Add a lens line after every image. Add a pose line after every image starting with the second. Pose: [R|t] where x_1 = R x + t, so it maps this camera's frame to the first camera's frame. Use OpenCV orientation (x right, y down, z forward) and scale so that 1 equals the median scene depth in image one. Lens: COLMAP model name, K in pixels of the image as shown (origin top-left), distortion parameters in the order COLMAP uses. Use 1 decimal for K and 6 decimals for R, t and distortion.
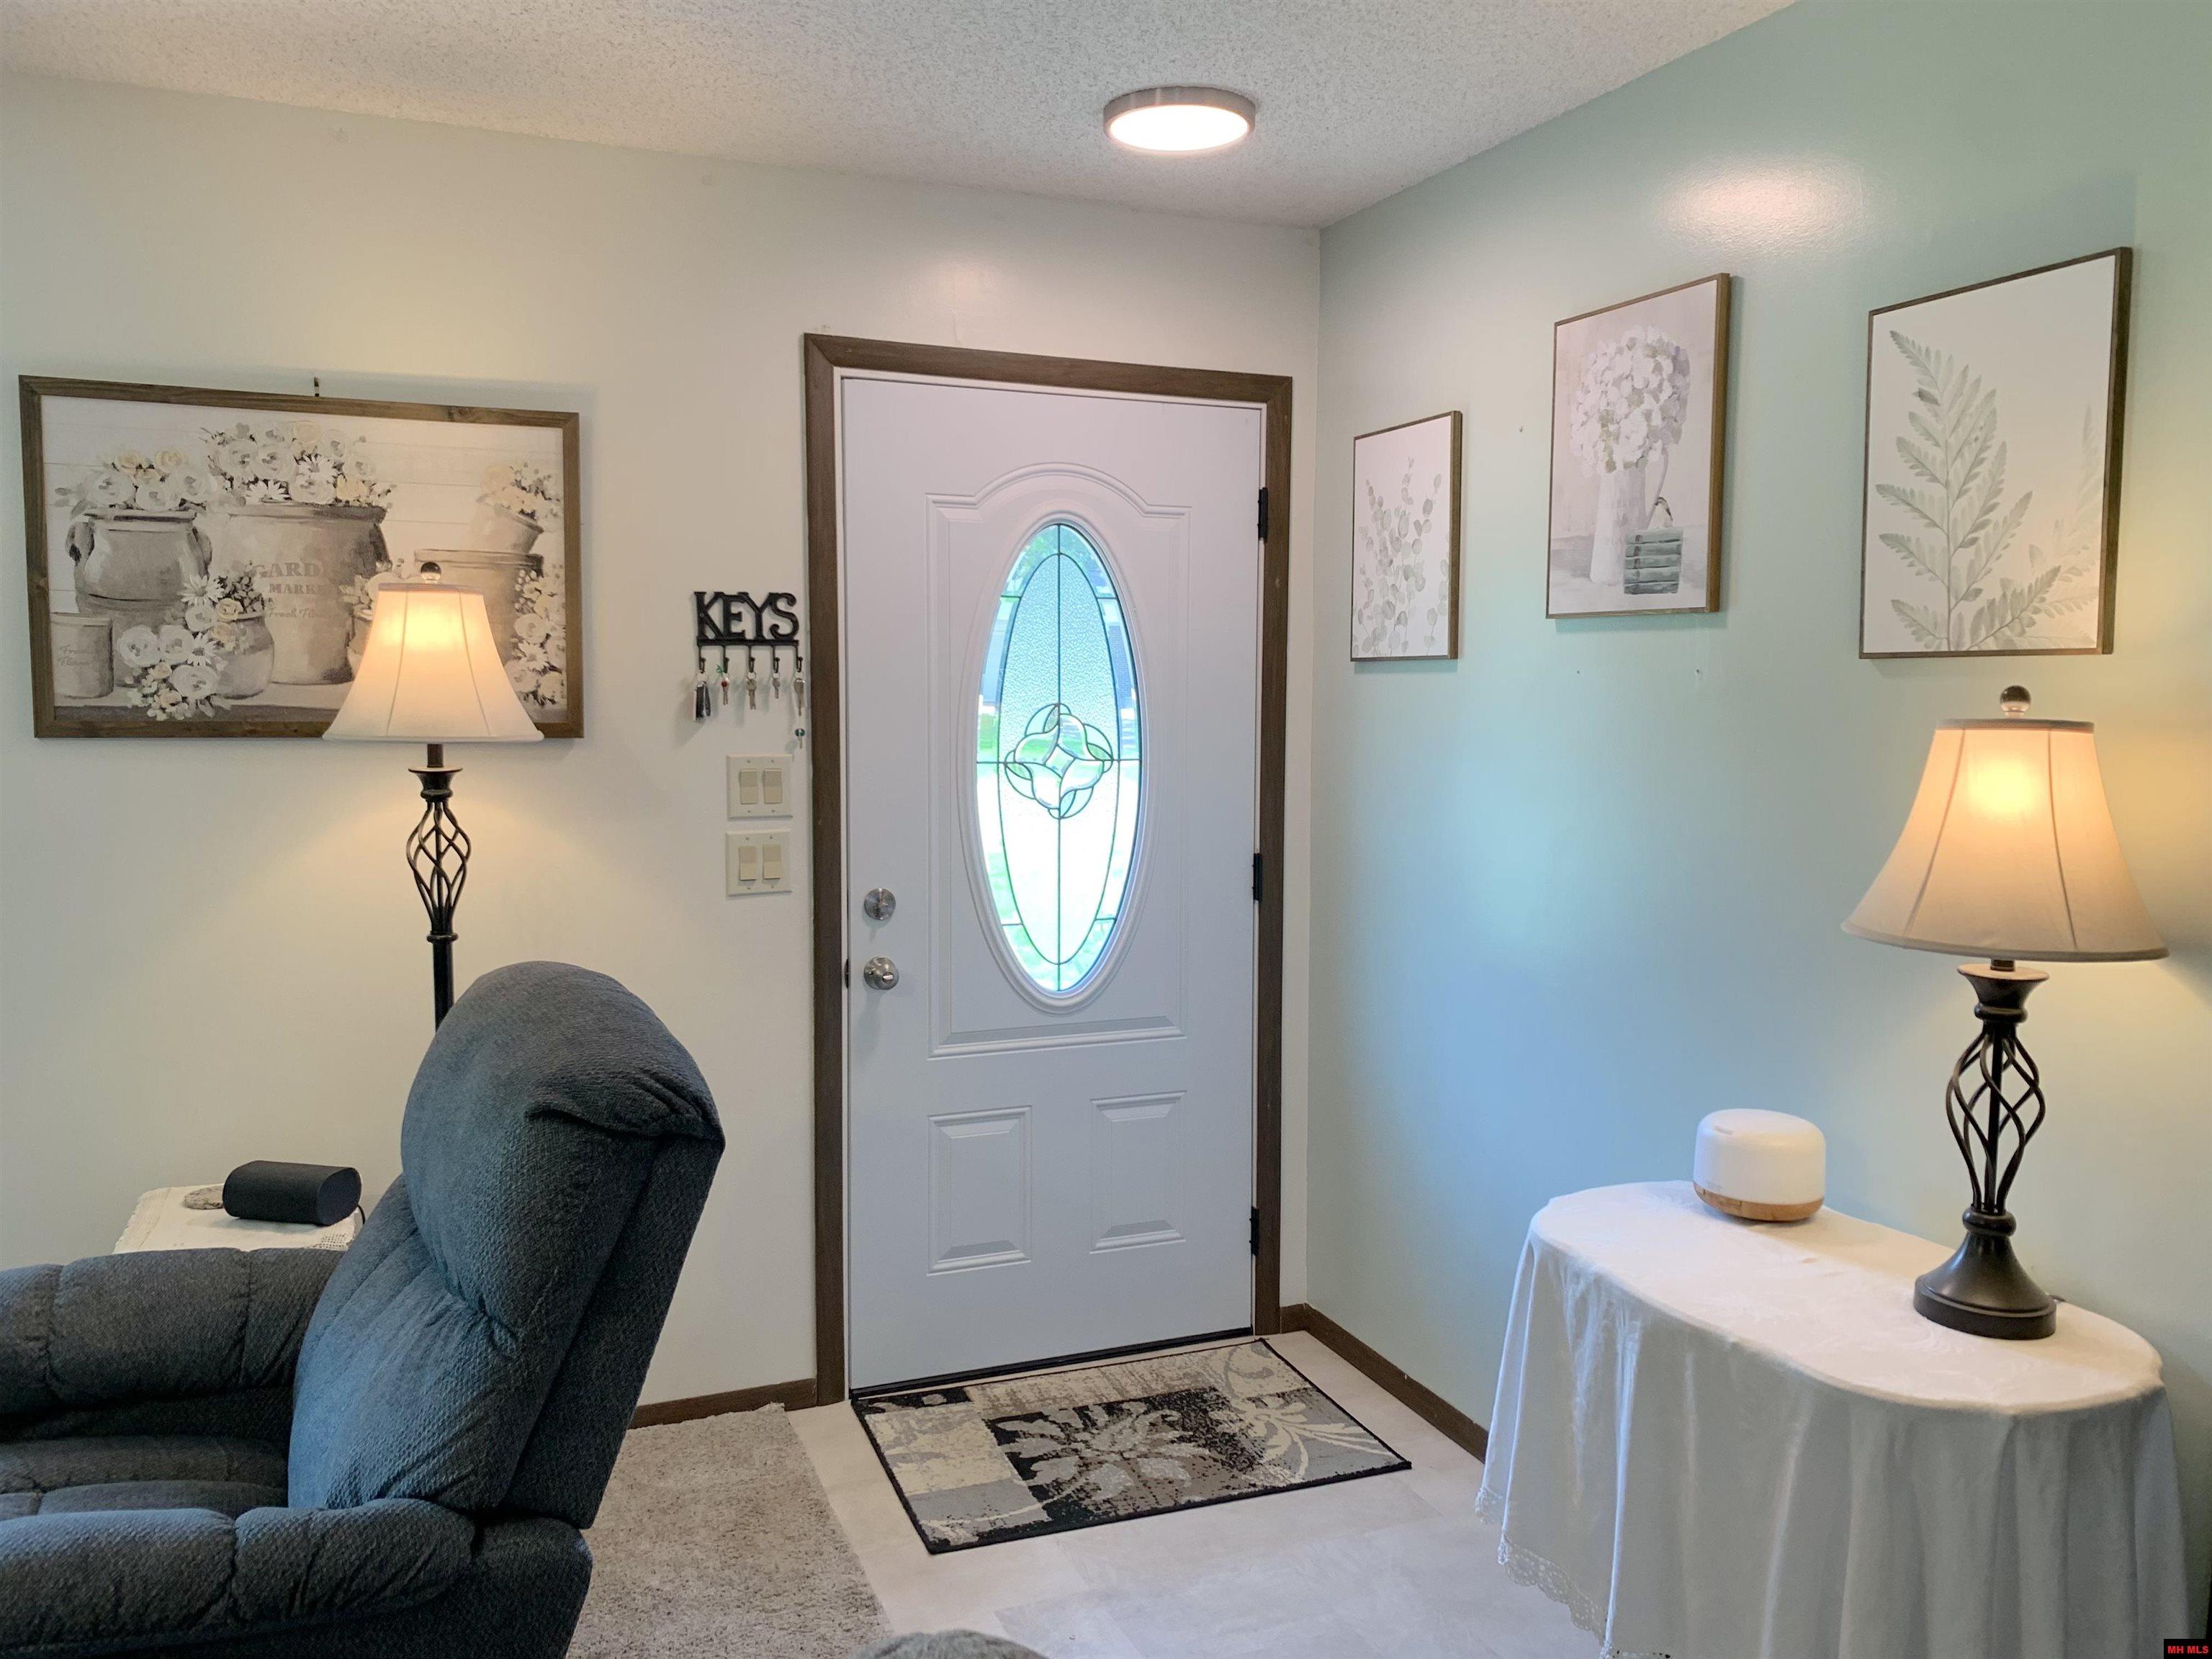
lens RADIAL K [[1688.6, 0, 1100.5], [0, 1688.6, 815.8], [0, 0, 1]] dist [0.077177, -0.121183]
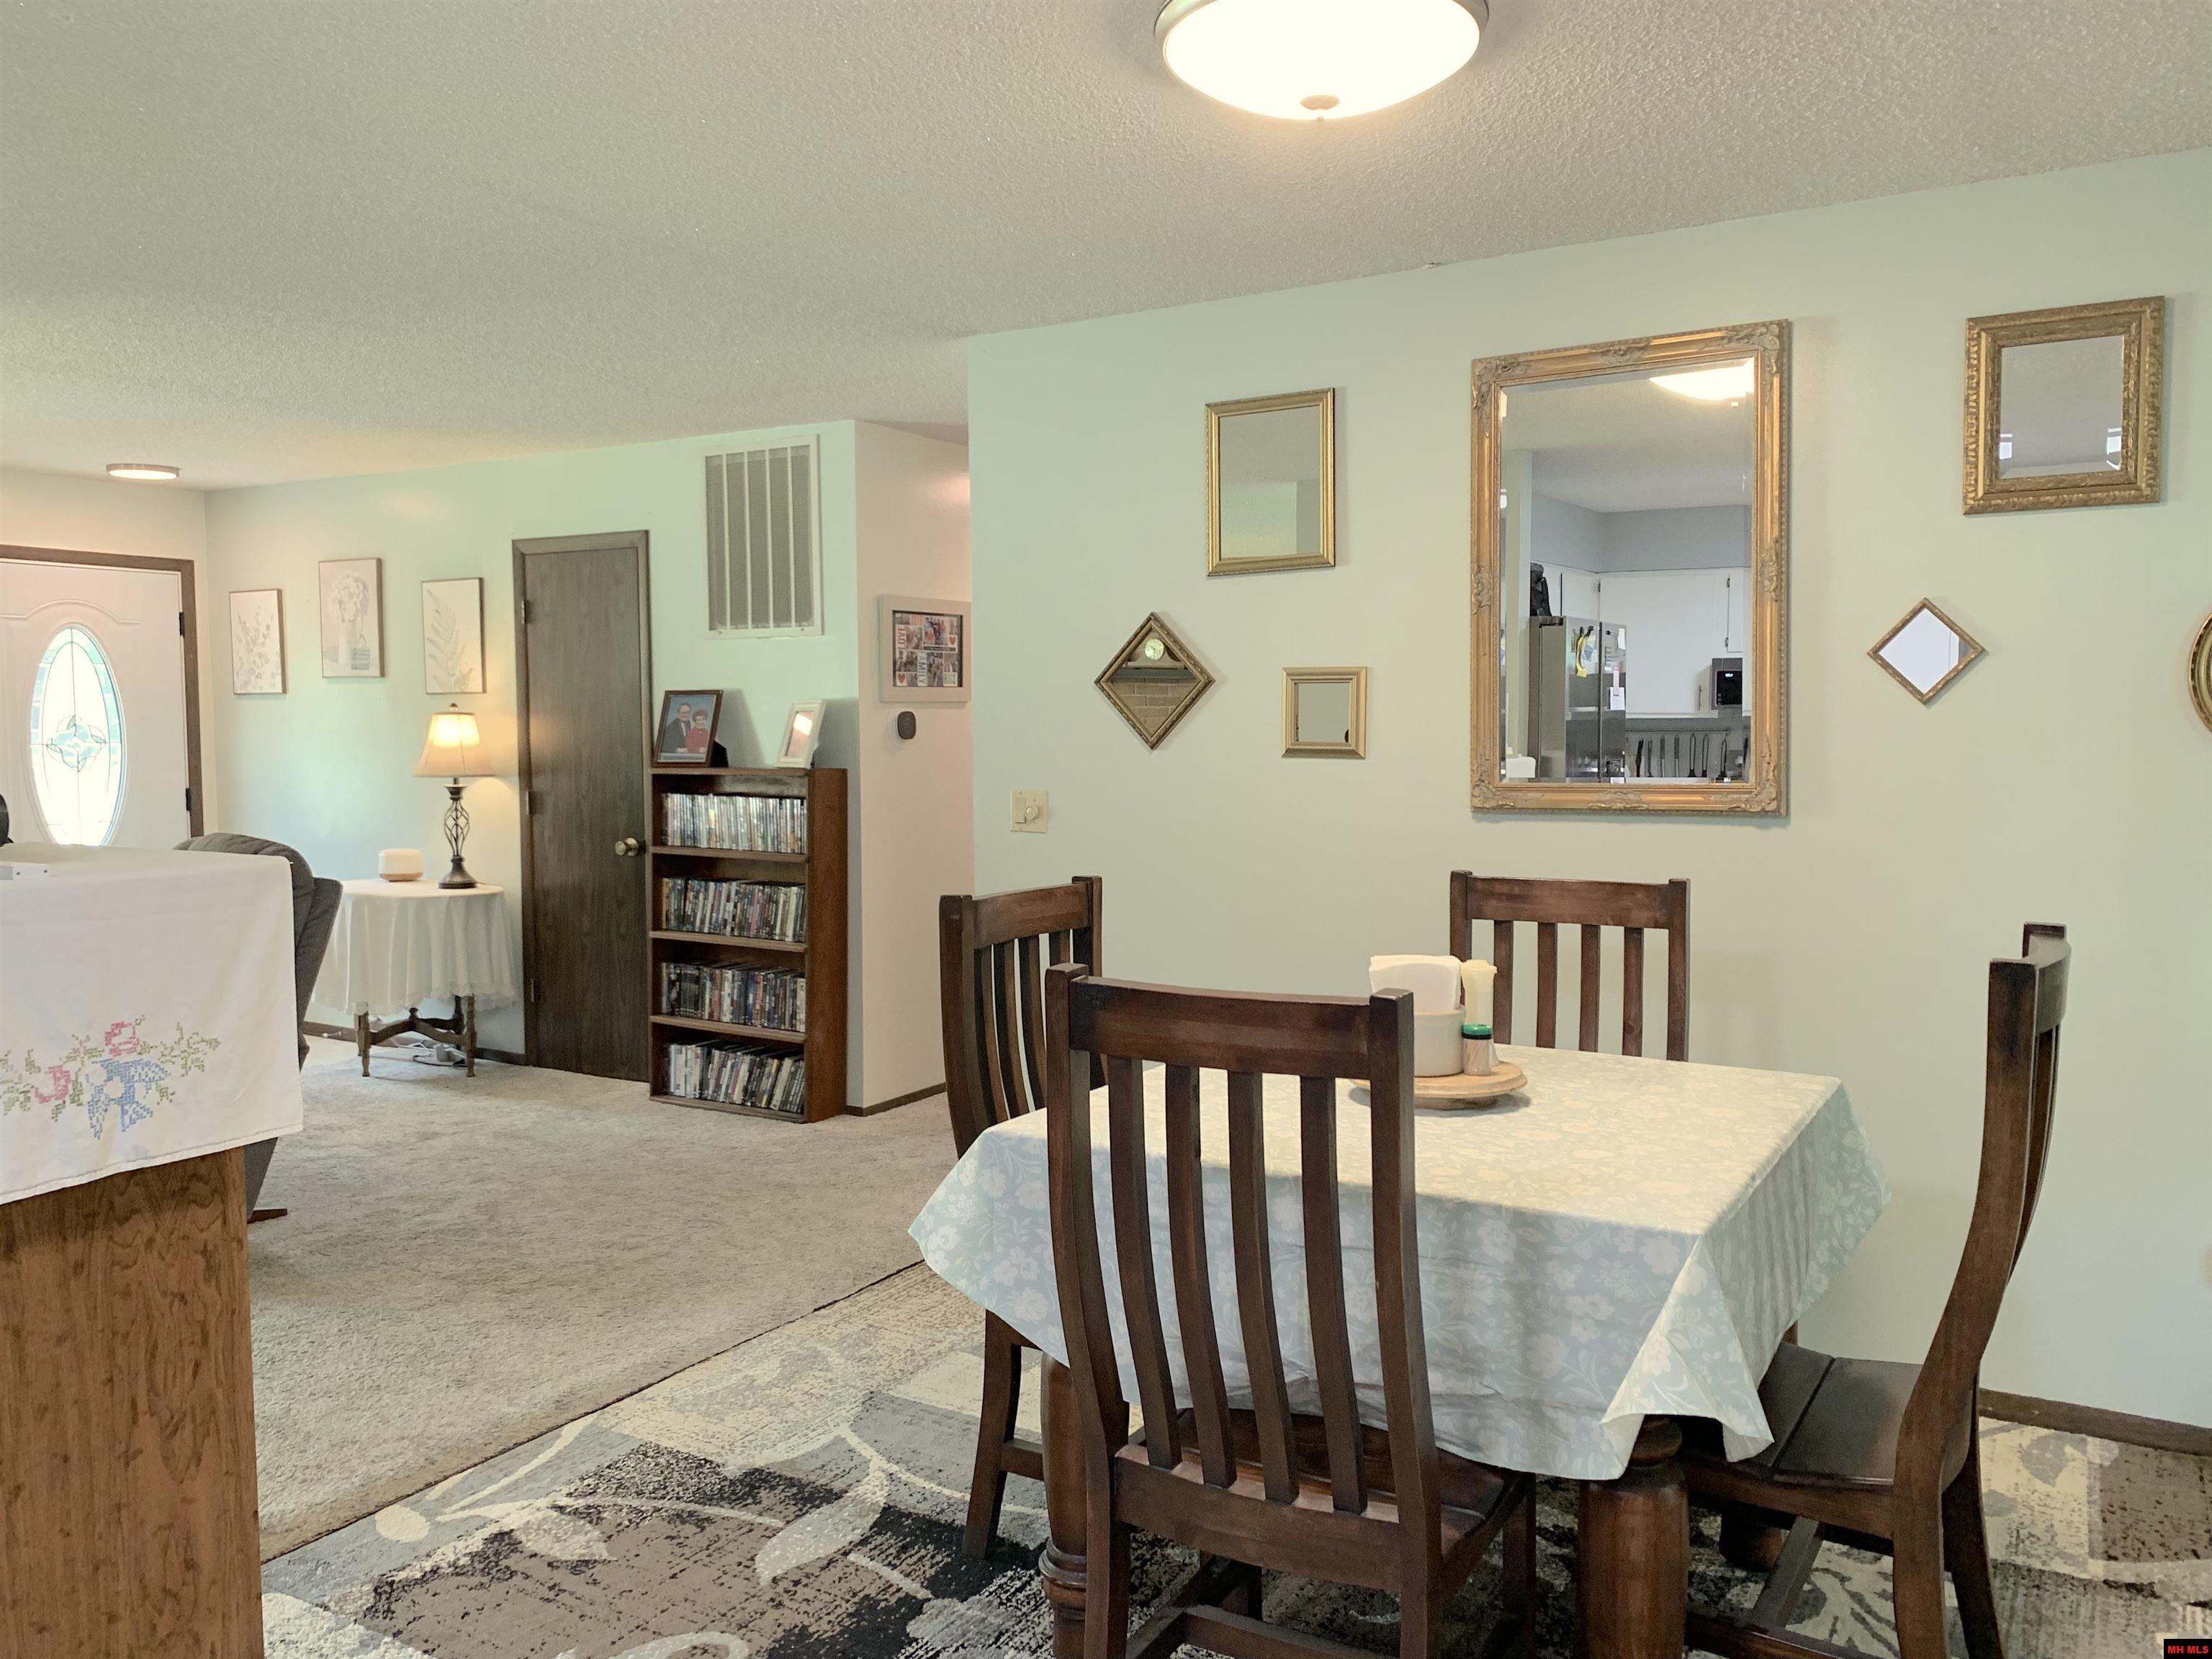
lens RADIAL K [[1698.3, 0, 1117.0], [0, 1698.3, 815.3], [0, 0, 1]] dist [0.003197, -0.000298]
pose [[0.802743, -0.045608, 0.594579, -0.280919], [0.055780, 0.998442, 0.001278, 0.140403], [-0.593711, 0.032140, 0.804036, -1.619782]]
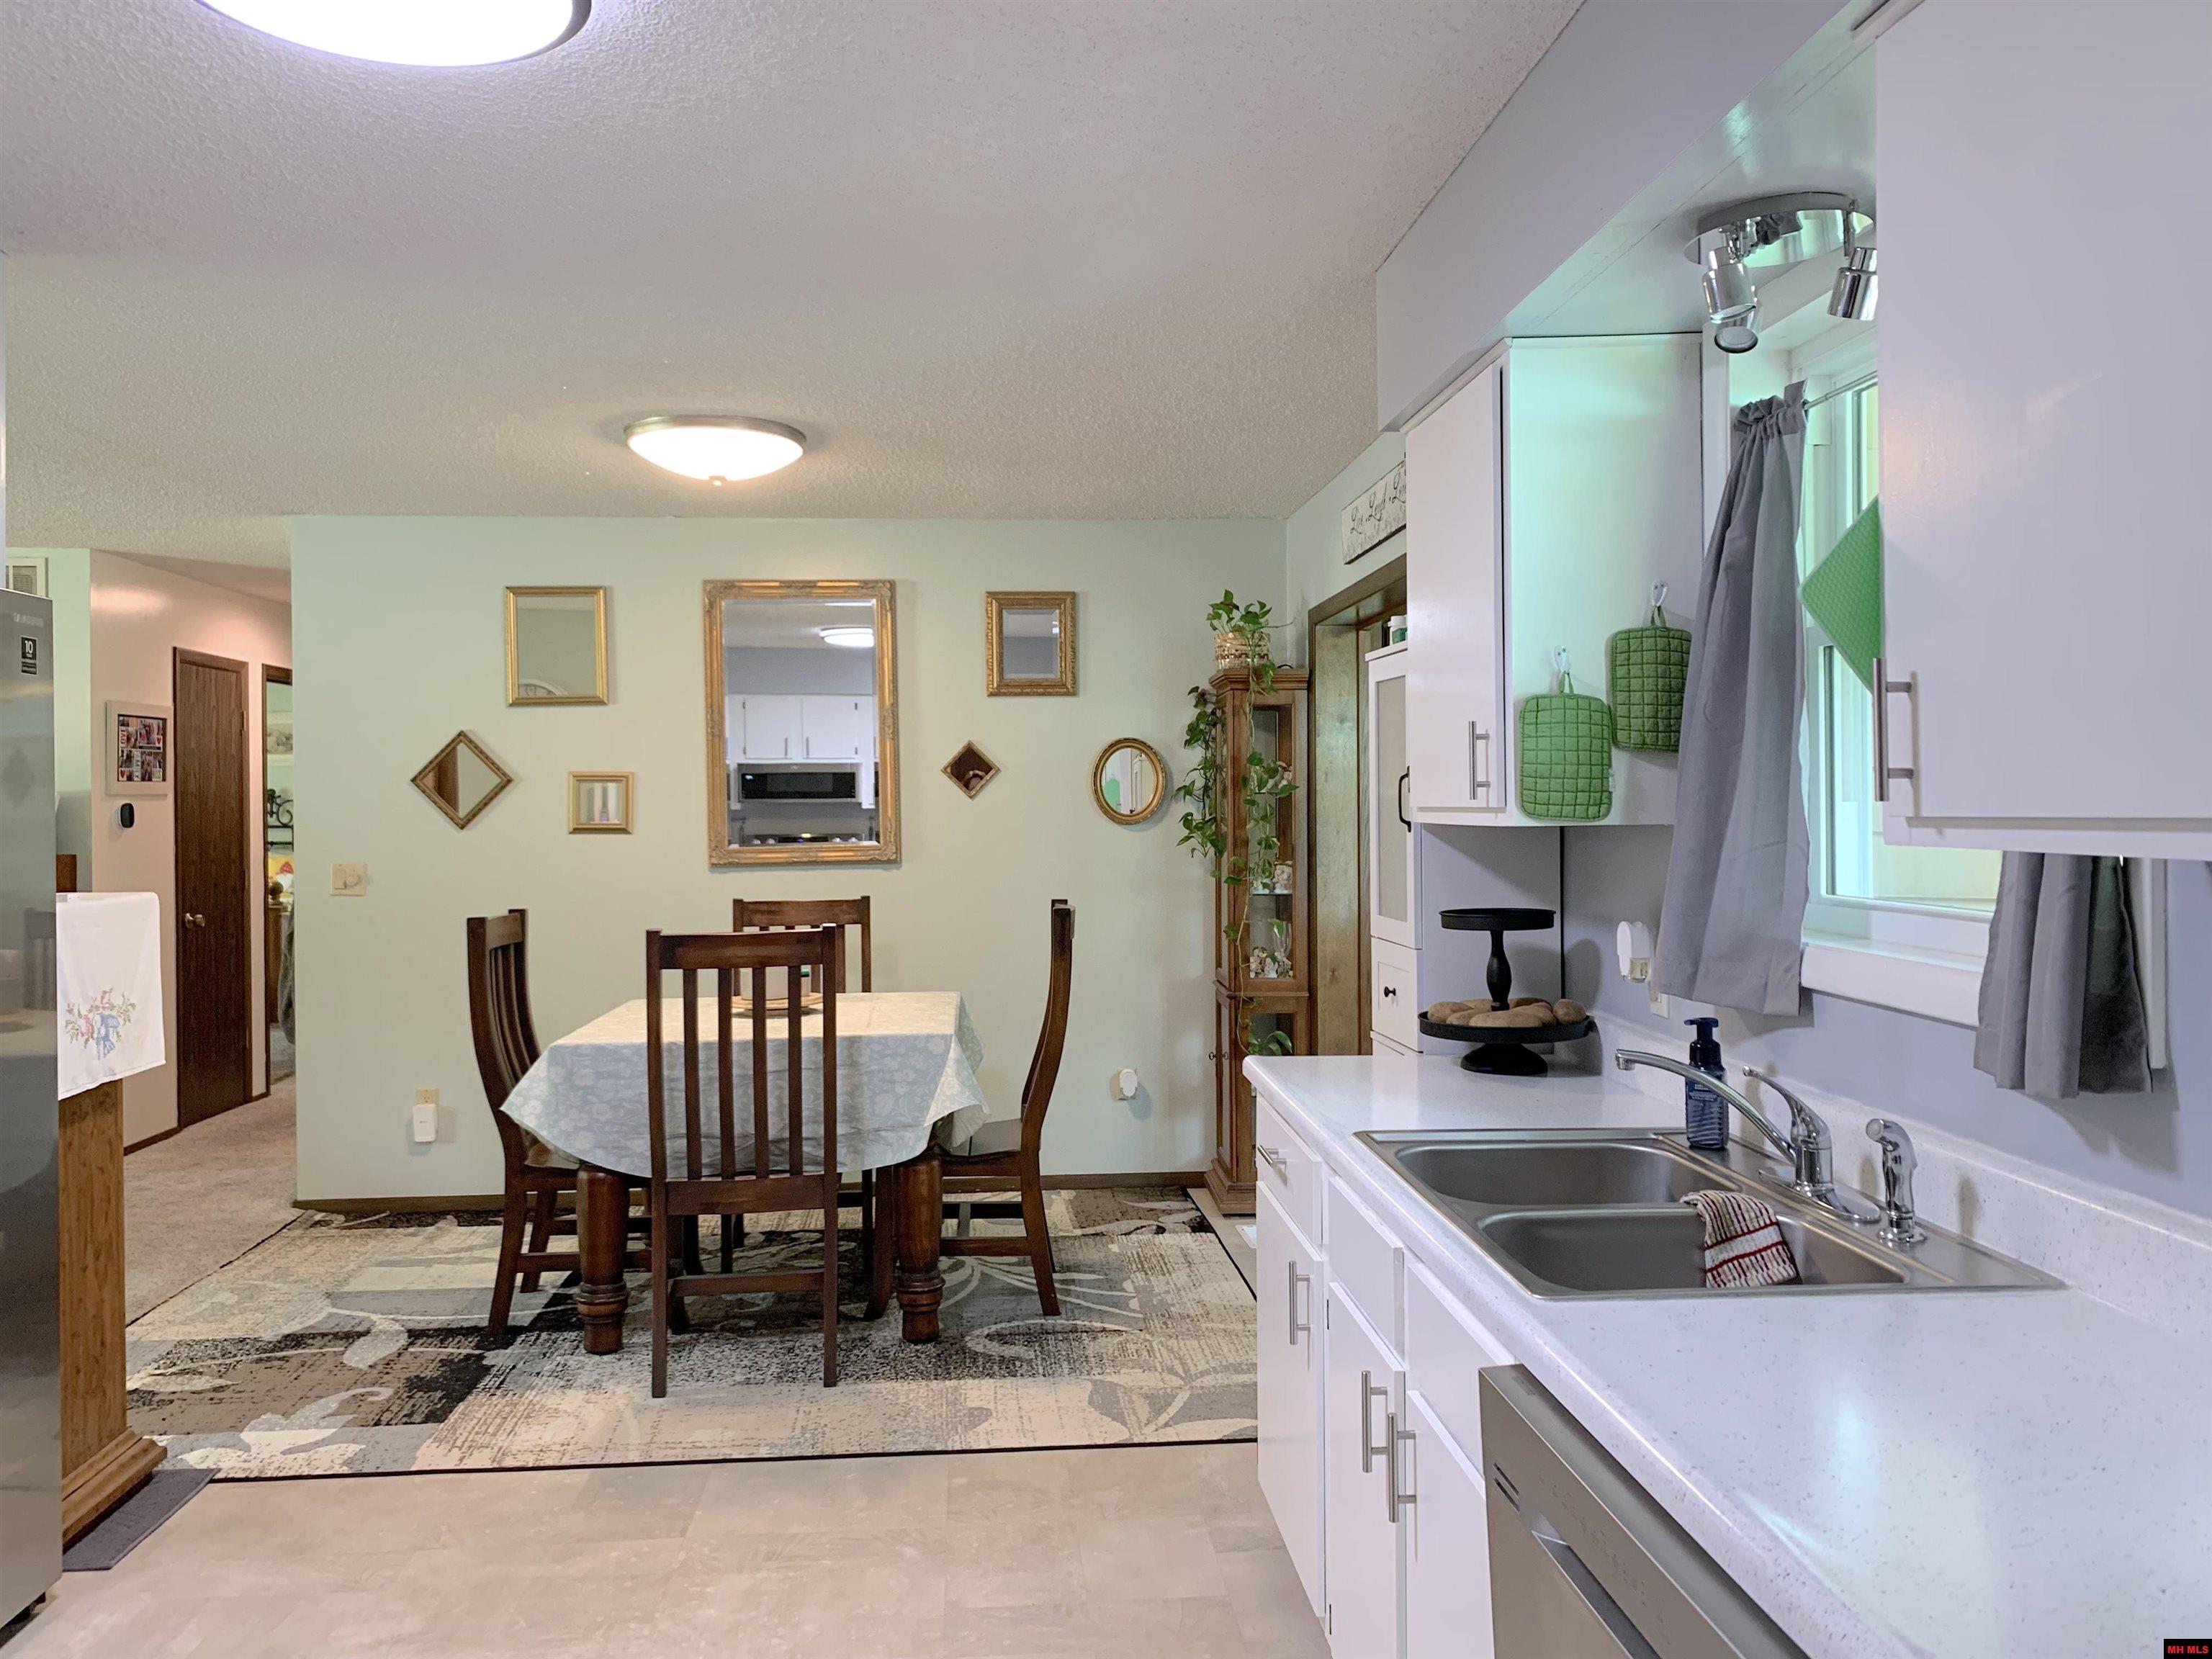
lens RADIAL K [[1693.5, 0, 1109.2], [0, 1693.5, 794.4], [0, 0, 1]] dist [0.002905, -0.008263]
pose [[0.304281, -0.003979, 0.952574, -1.034191], [0.081835, 0.996404, -0.021978, 0.151493], [-0.949061, 0.084641, 0.303512, -1.802447]]
